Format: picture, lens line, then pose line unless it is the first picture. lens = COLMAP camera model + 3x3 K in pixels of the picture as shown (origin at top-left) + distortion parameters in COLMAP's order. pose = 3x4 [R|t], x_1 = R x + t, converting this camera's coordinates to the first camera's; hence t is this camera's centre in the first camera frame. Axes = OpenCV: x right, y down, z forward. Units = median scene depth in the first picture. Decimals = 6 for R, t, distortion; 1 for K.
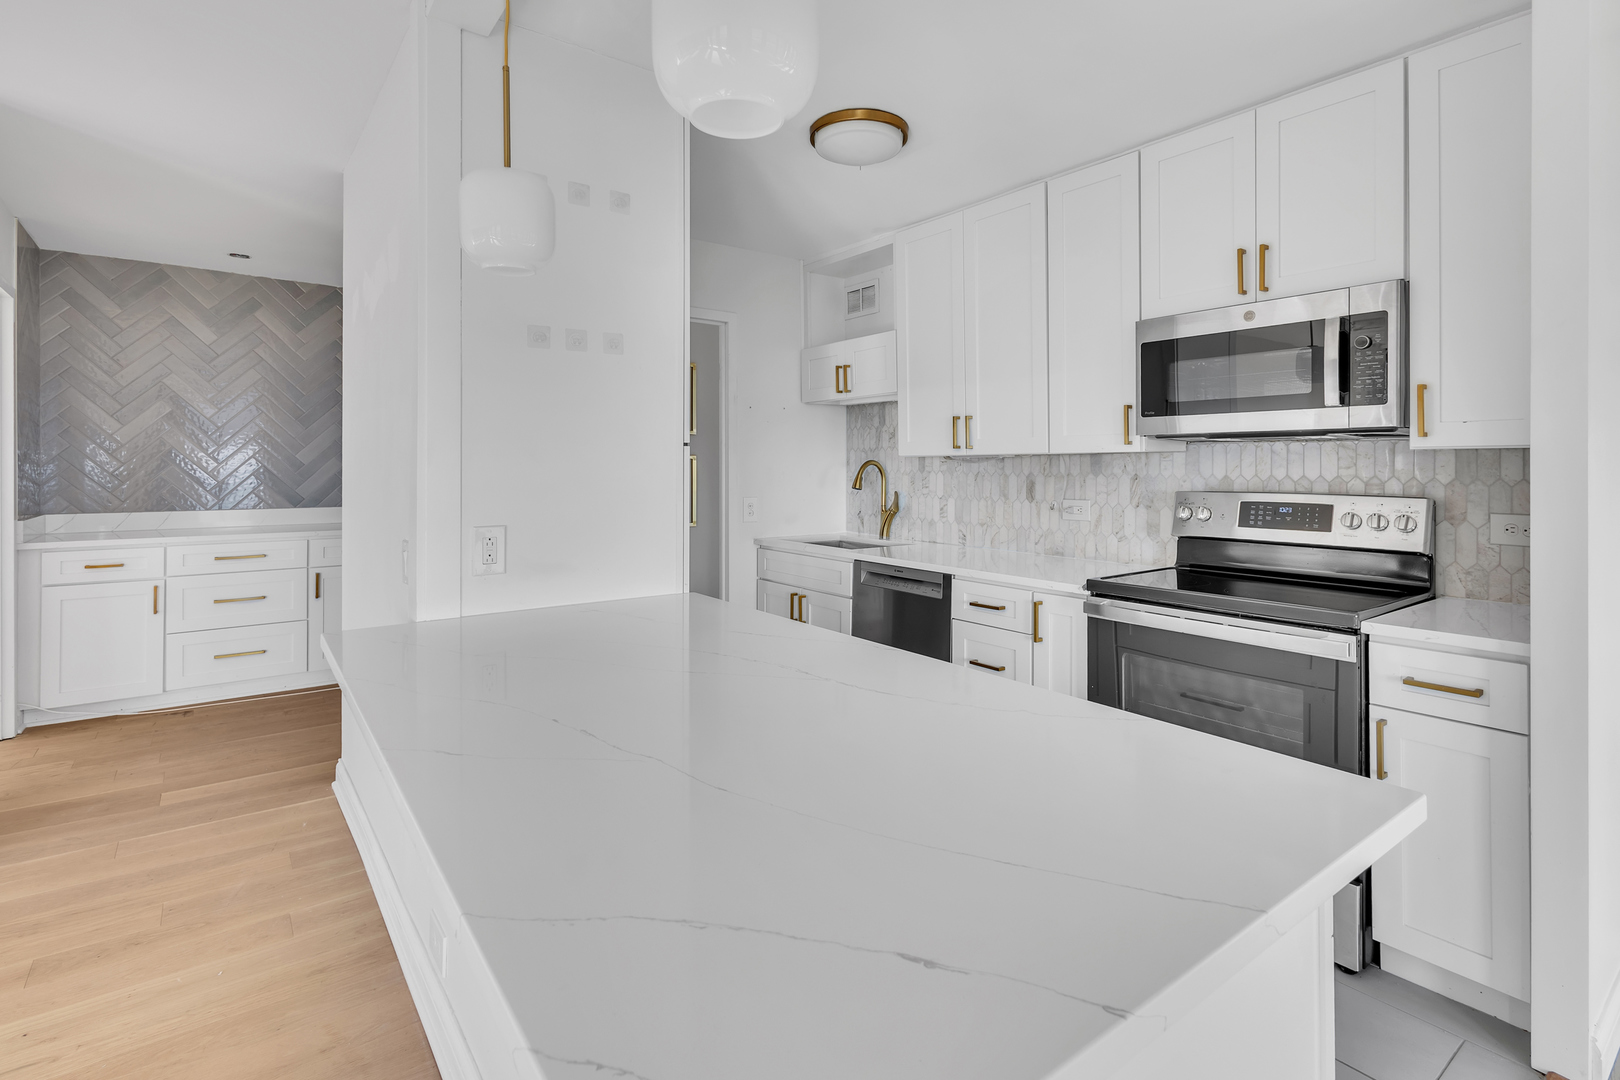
lens RADIAL K [[759.4, 0, 806.4], [0, 759.4, 458.4], [0, 0, 1]] dist [0.002072, -0.001455]
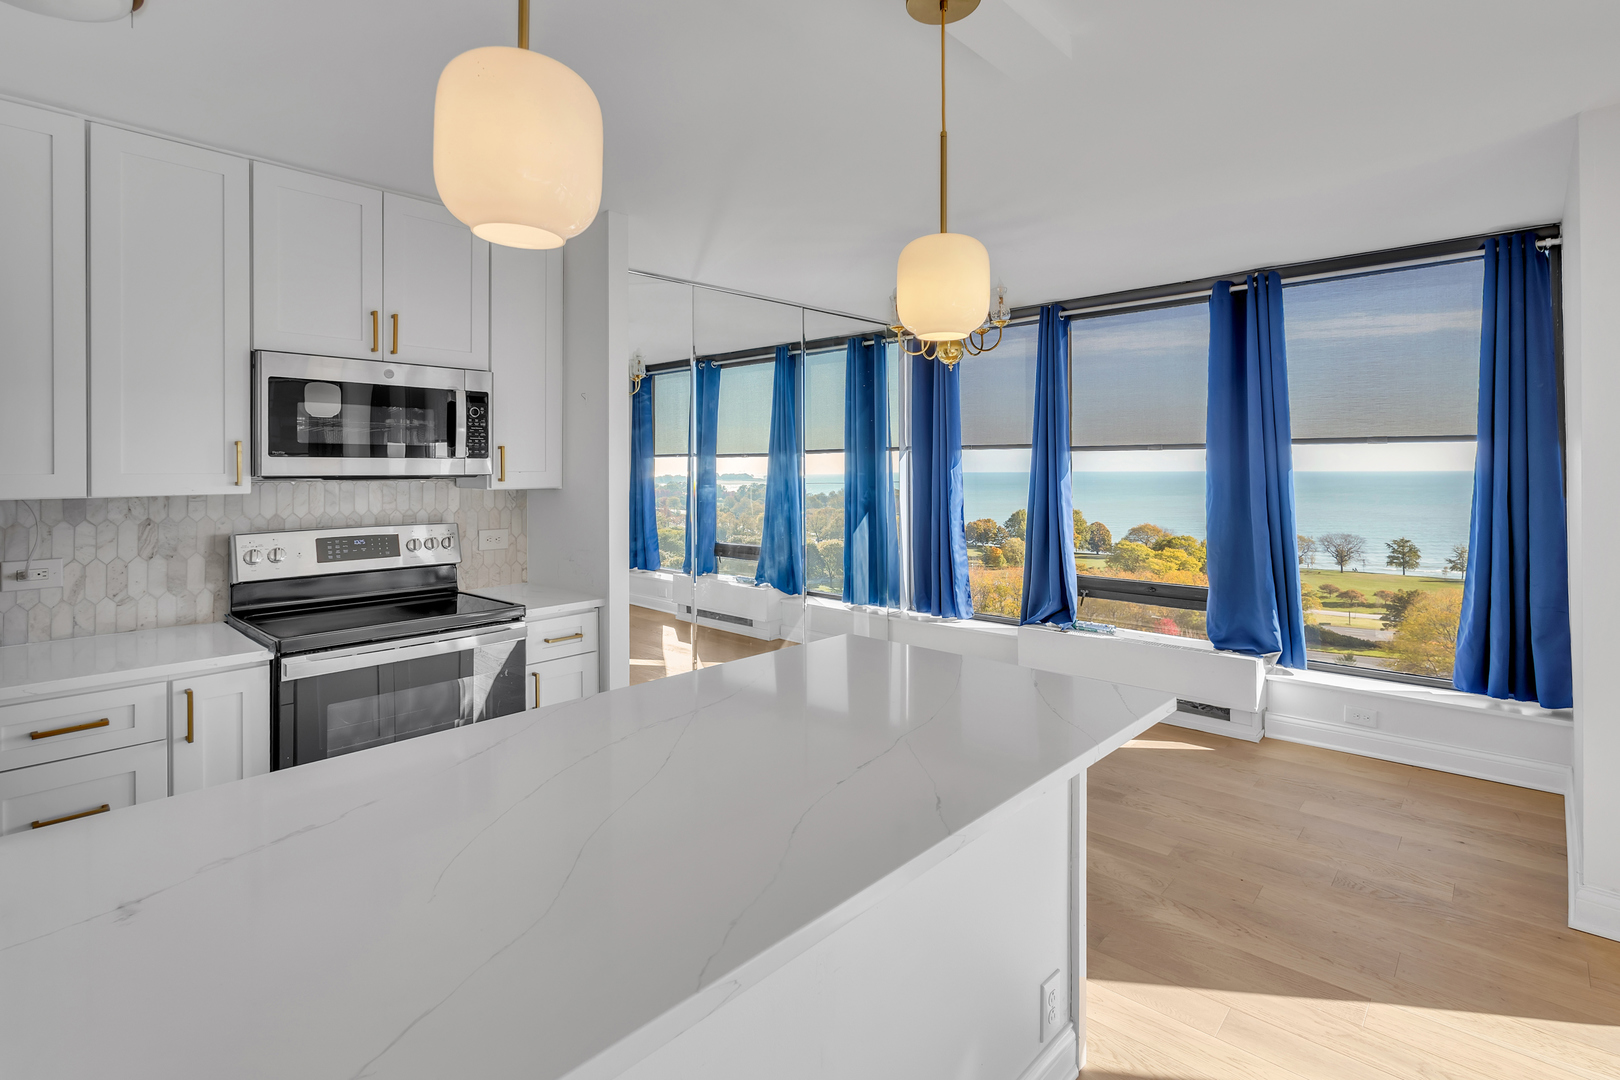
lens RADIAL K [[759.4, 0, 808.4], [0, 759.4, 469.6], [0, 0, 1]] dist [0.002072, -0.001455]
pose [[-0.175596, -0.002434, 0.984459, -0.591795], [-0.008701, 0.999962, 0.000921, -0.046544], [-0.984424, -0.008404, -0.175611, 0.527683]]
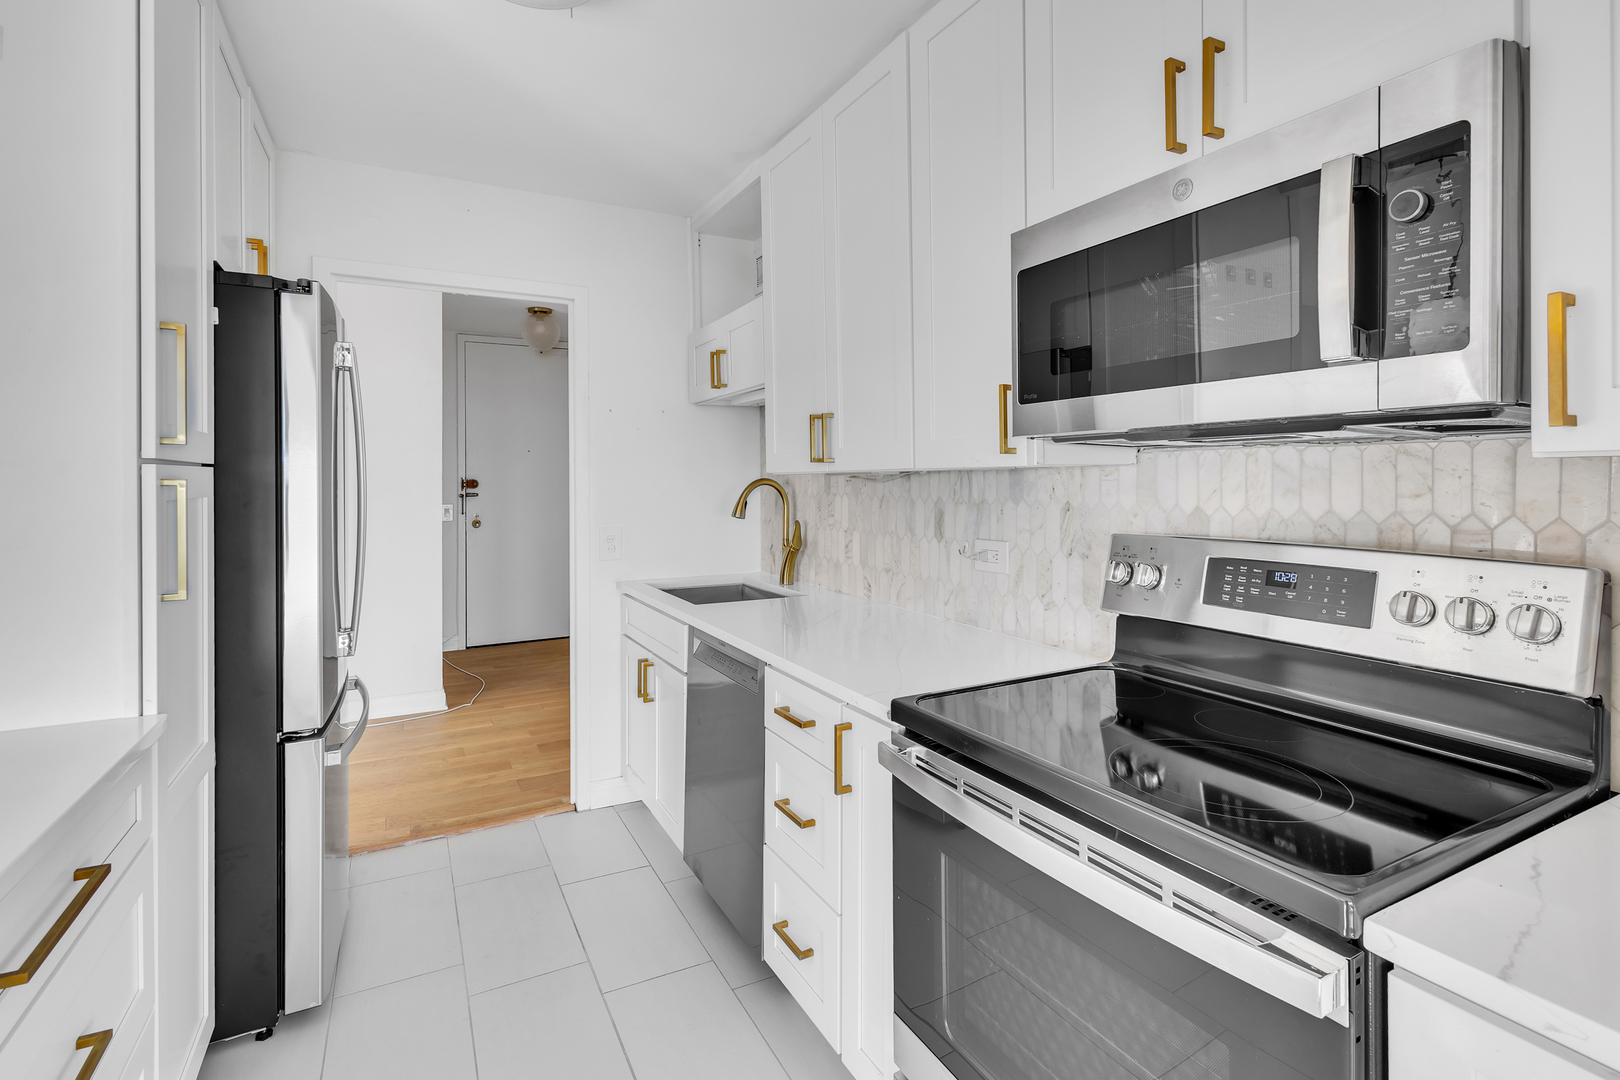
lens RADIAL K [[759.4, 0, 813.8], [0, 759.4, 477.3], [0, 0, 1]] dist [0.002072, -0.001455]
pose [[0.989469, -0.005437, -0.144641, 0.380318], [0.006527, 0.999954, 0.007057, -0.005575], [0.144596, -0.007927, 0.989459, 0.435321]]
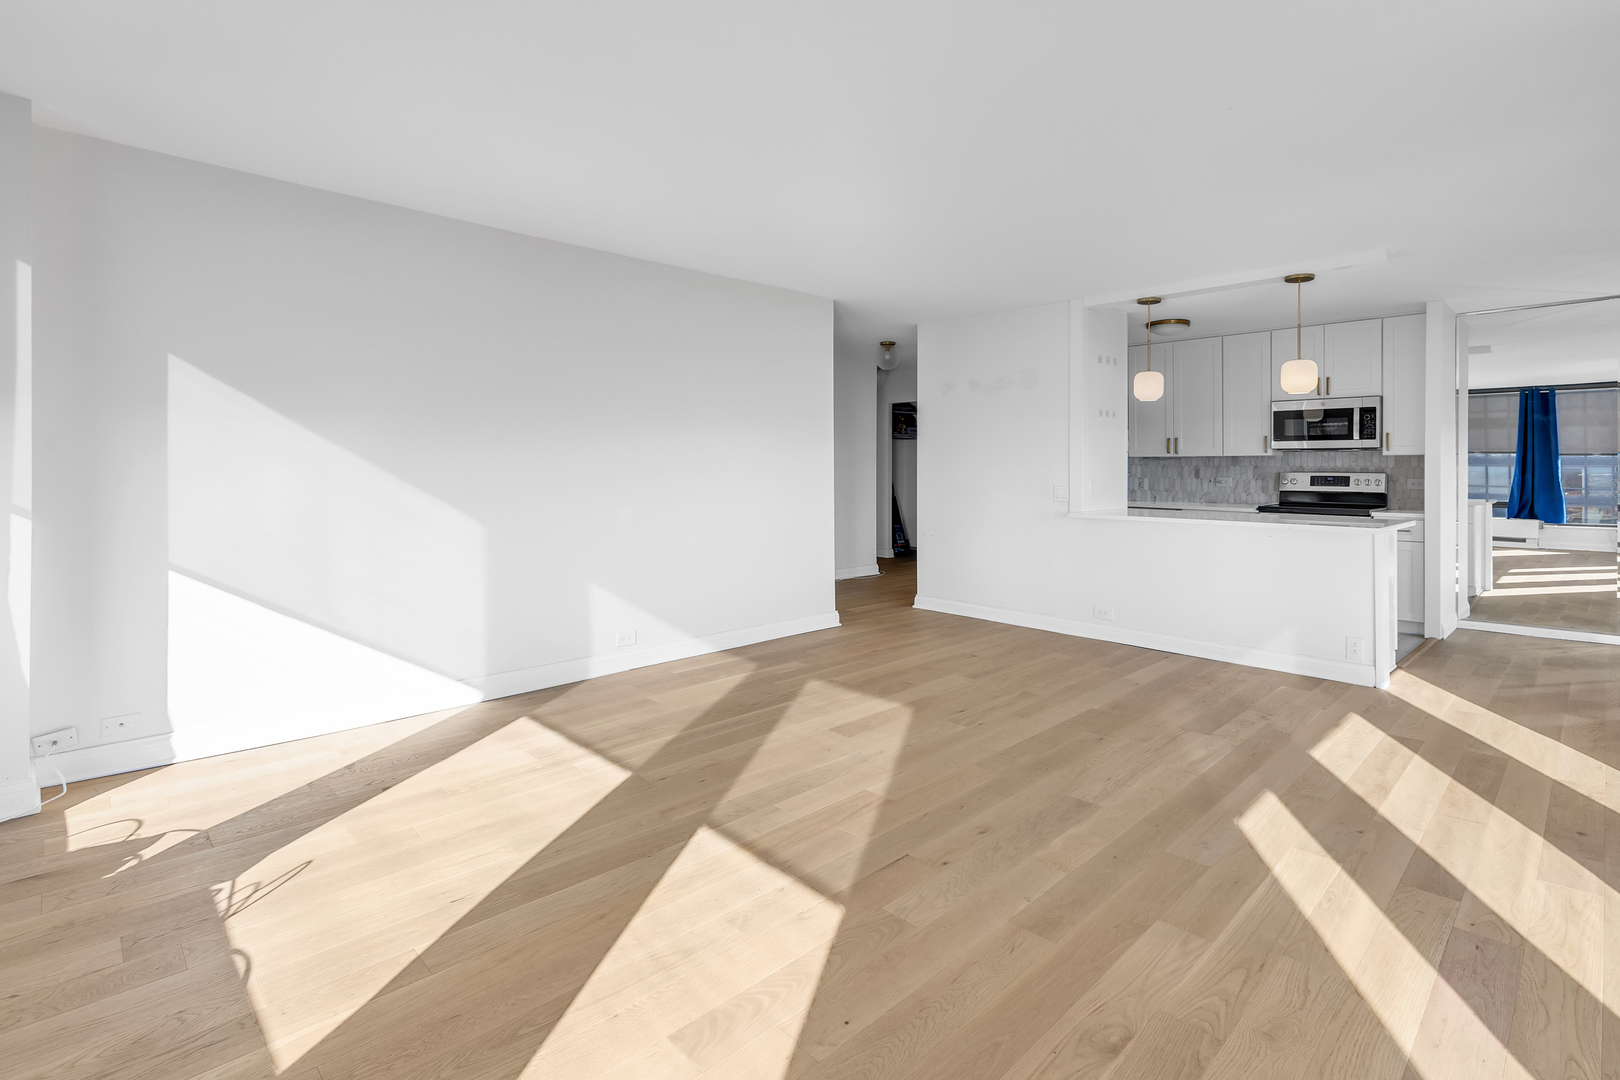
lens RADIAL K [[759.4, 0, 792.2], [0, 759.4, 454.1], [0, 0, 1]] dist [0.002072, -0.001455]
pose [[0.994762, 0.008167, 0.101887, -1.395289], [-0.007362, 0.999939, -0.008270, 0.019427], [-0.101948, 0.007477, 0.994762, -1.323103]]
